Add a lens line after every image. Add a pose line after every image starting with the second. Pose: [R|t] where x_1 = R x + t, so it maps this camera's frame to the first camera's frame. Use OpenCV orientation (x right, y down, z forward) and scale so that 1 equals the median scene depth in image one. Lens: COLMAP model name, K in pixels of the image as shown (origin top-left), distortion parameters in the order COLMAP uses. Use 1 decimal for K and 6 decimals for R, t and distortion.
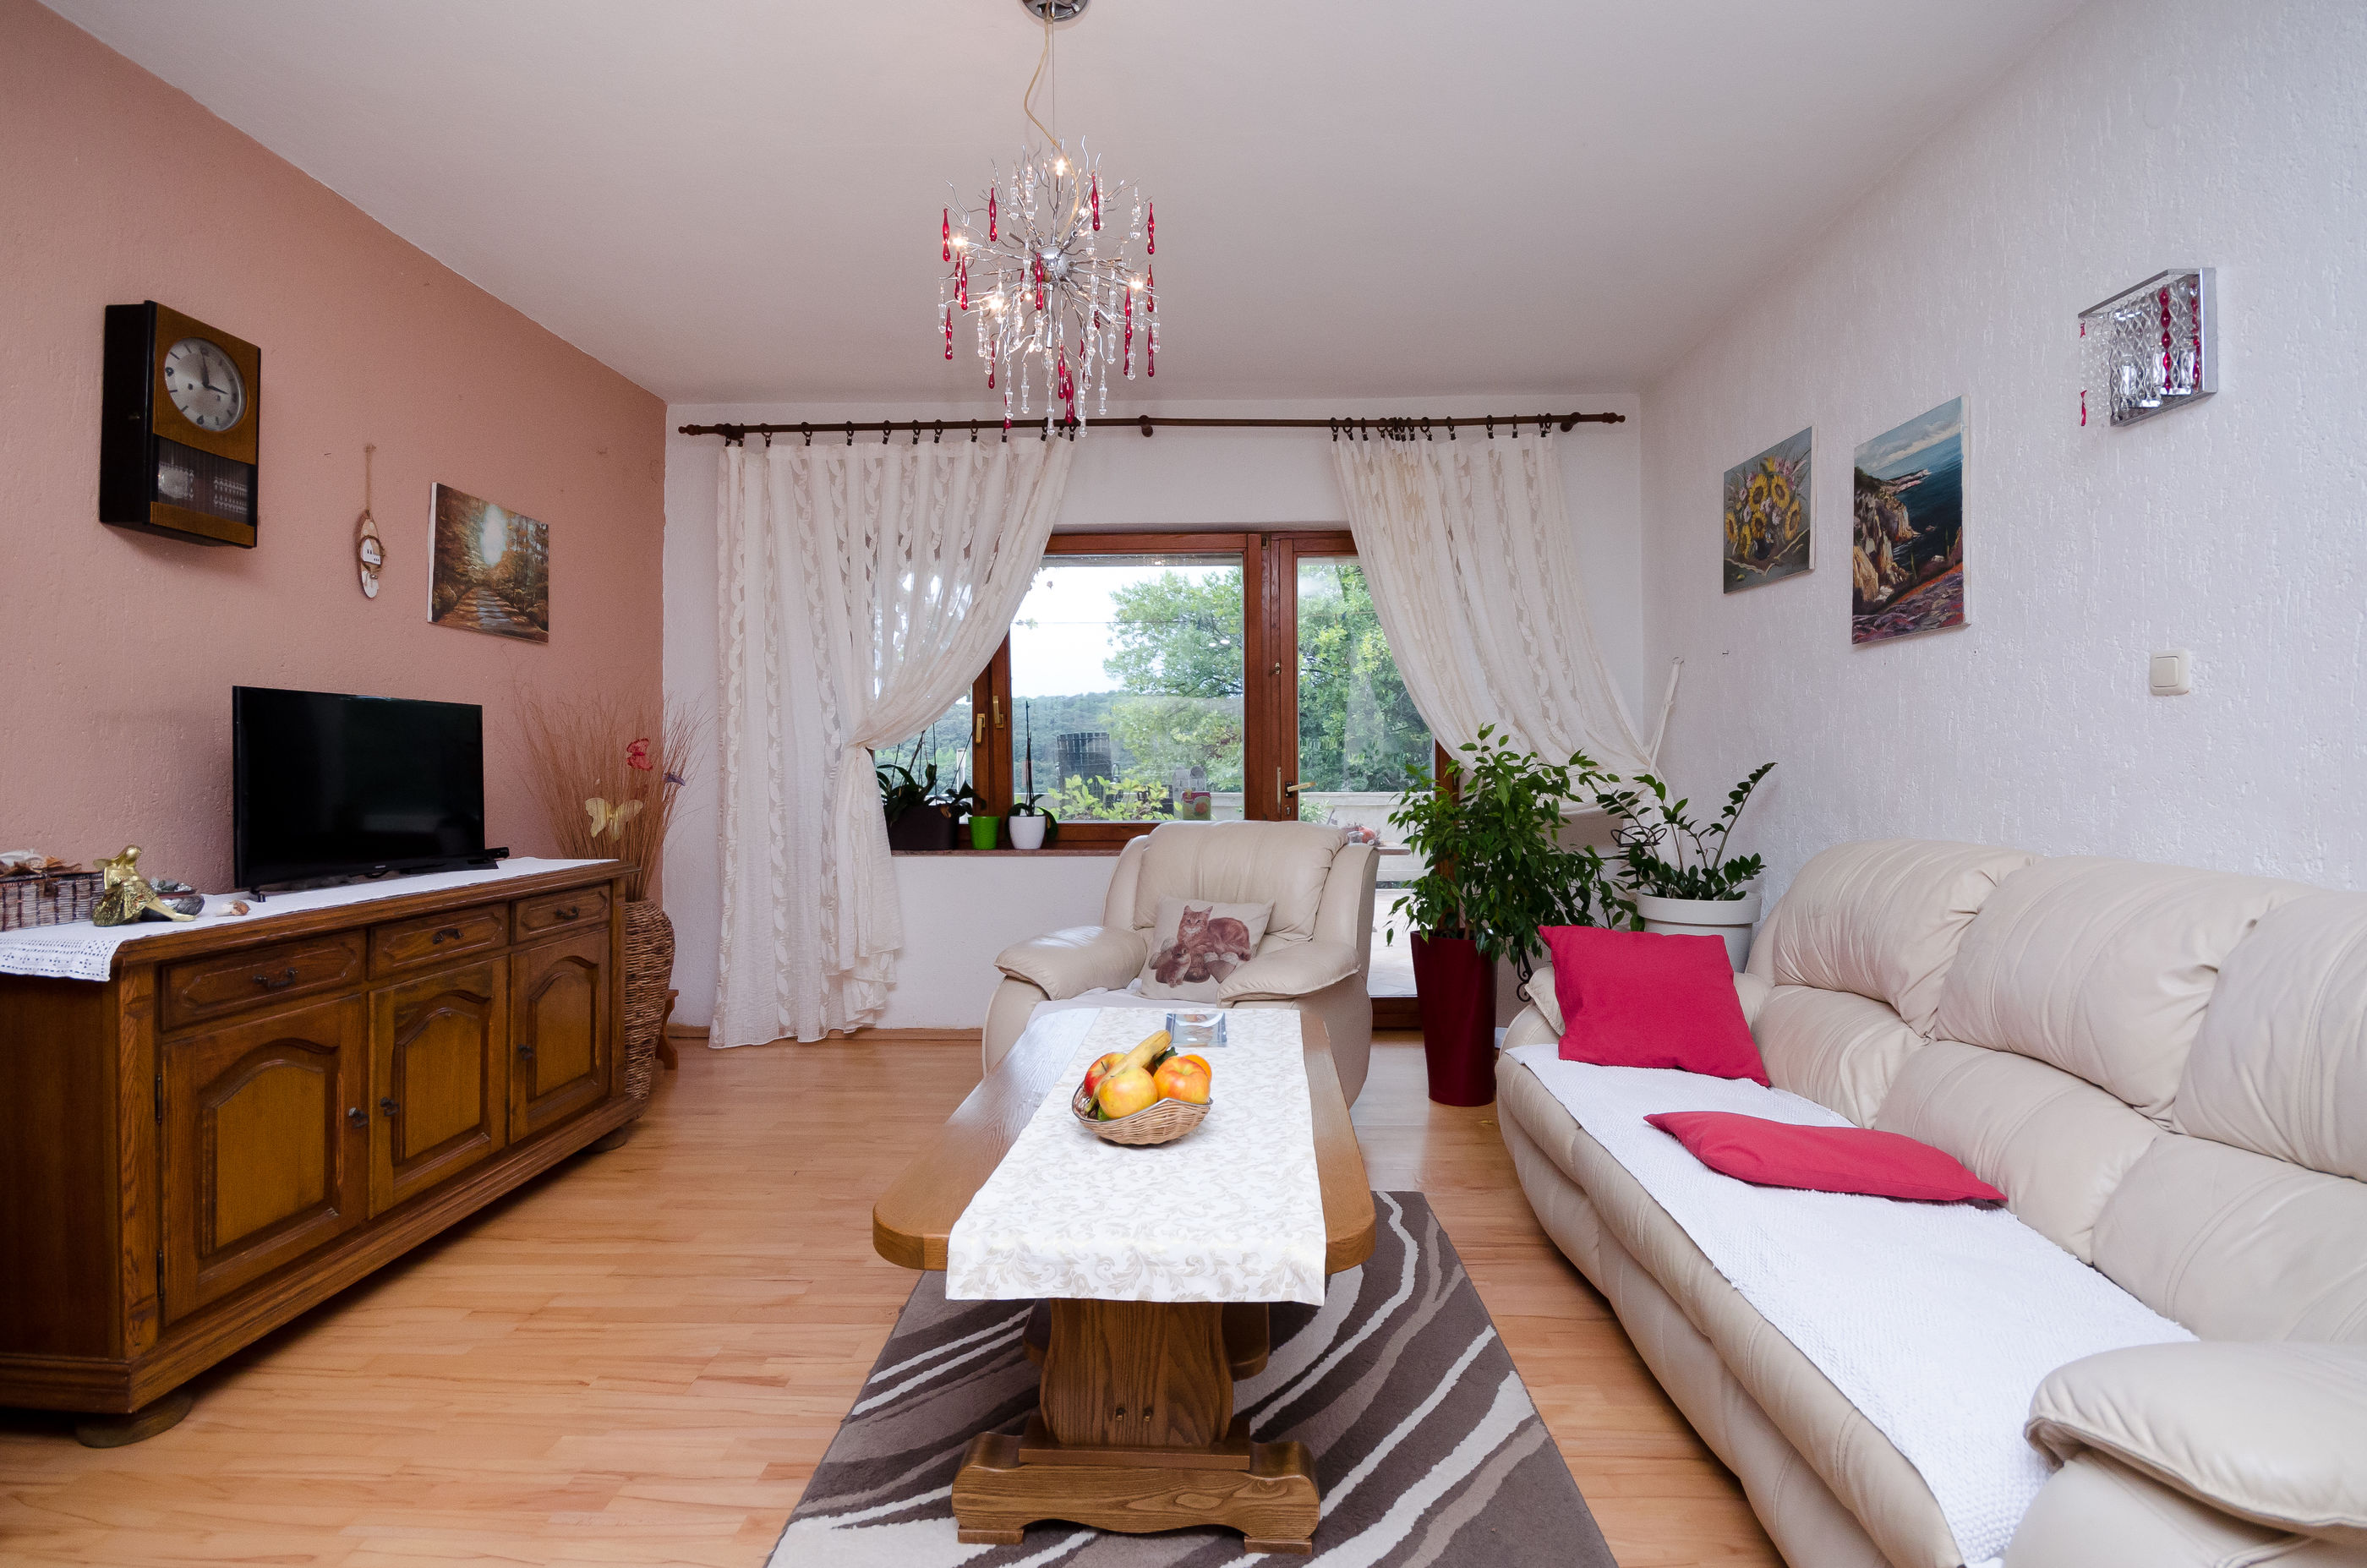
lens RADIAL K [[1069.7, 0, 1177.2], [0, 1069.7, 749.8], [0, 0, 1]] dist [-0.010023, 0.000100]
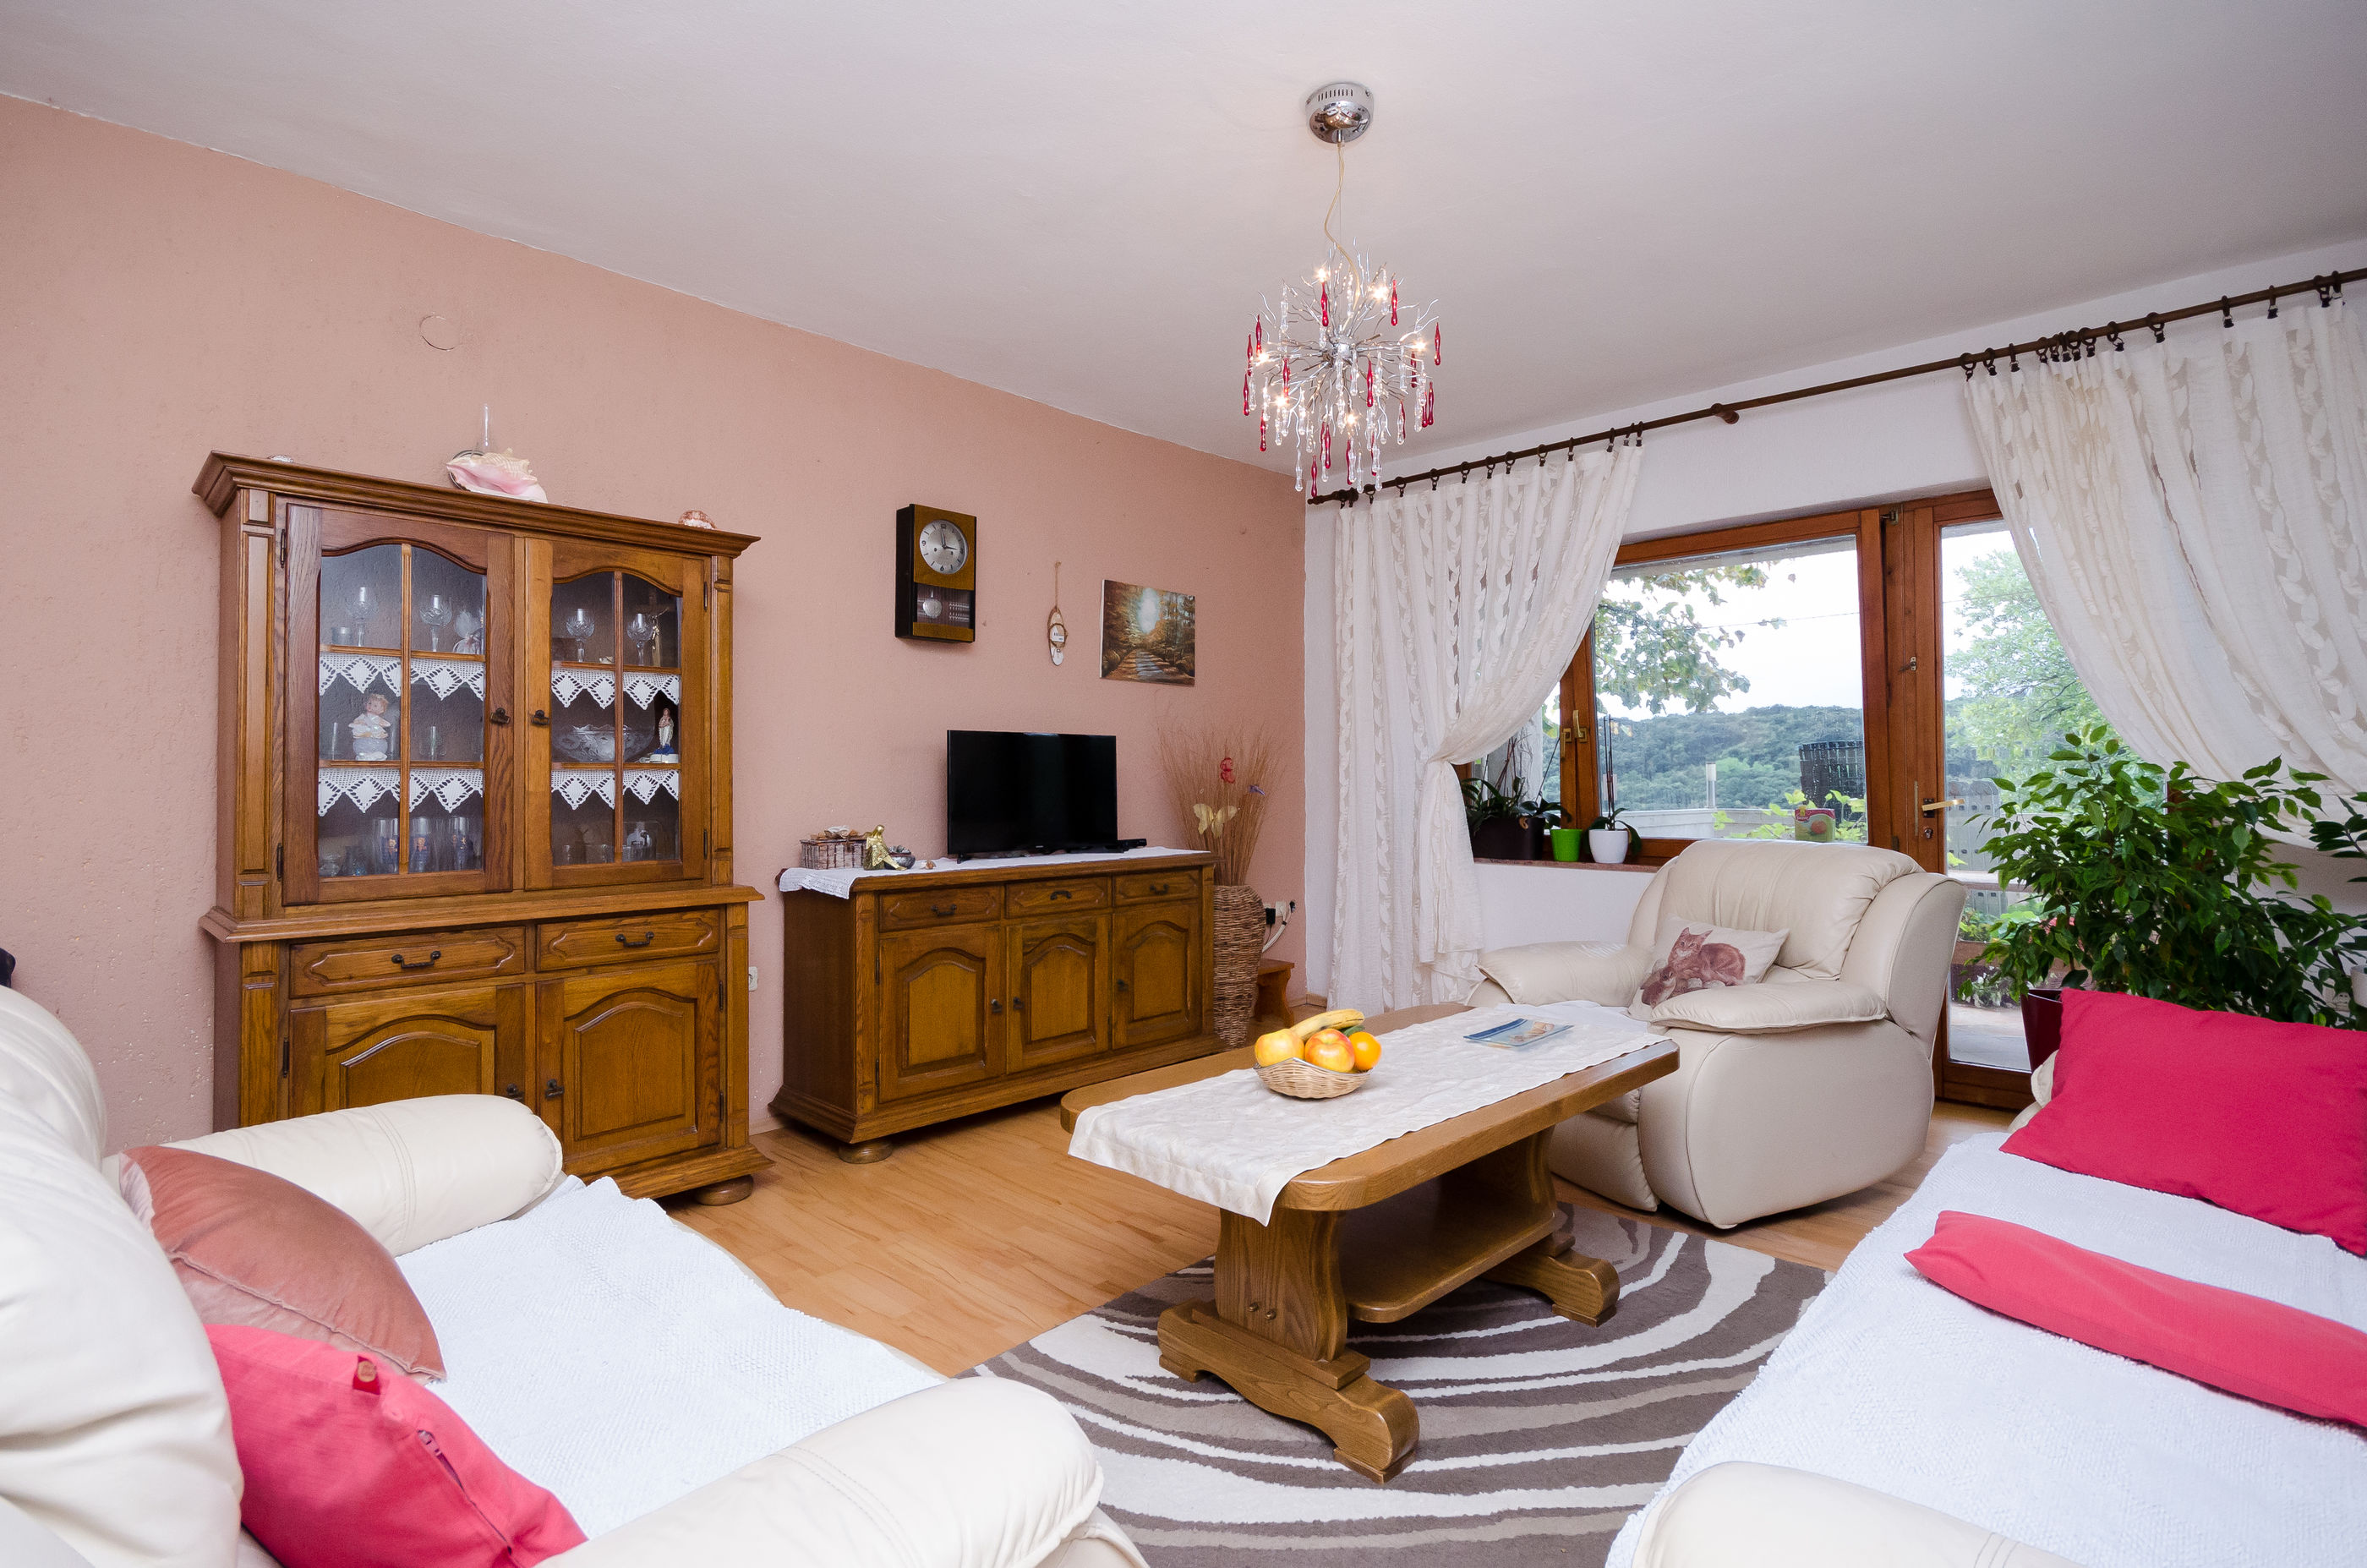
lens RADIAL K [[1033.1, 0, 1165.6], [0, 1033.1, 746.8], [0, 0, 1]] dist [-0.002706, -0.004468]
pose [[0.758147, -0.019517, -0.651791, 0.260464], [0.008972, 0.999770, -0.019501, -0.000118], [0.652022, 0.008937, 0.758147, 0.009535]]
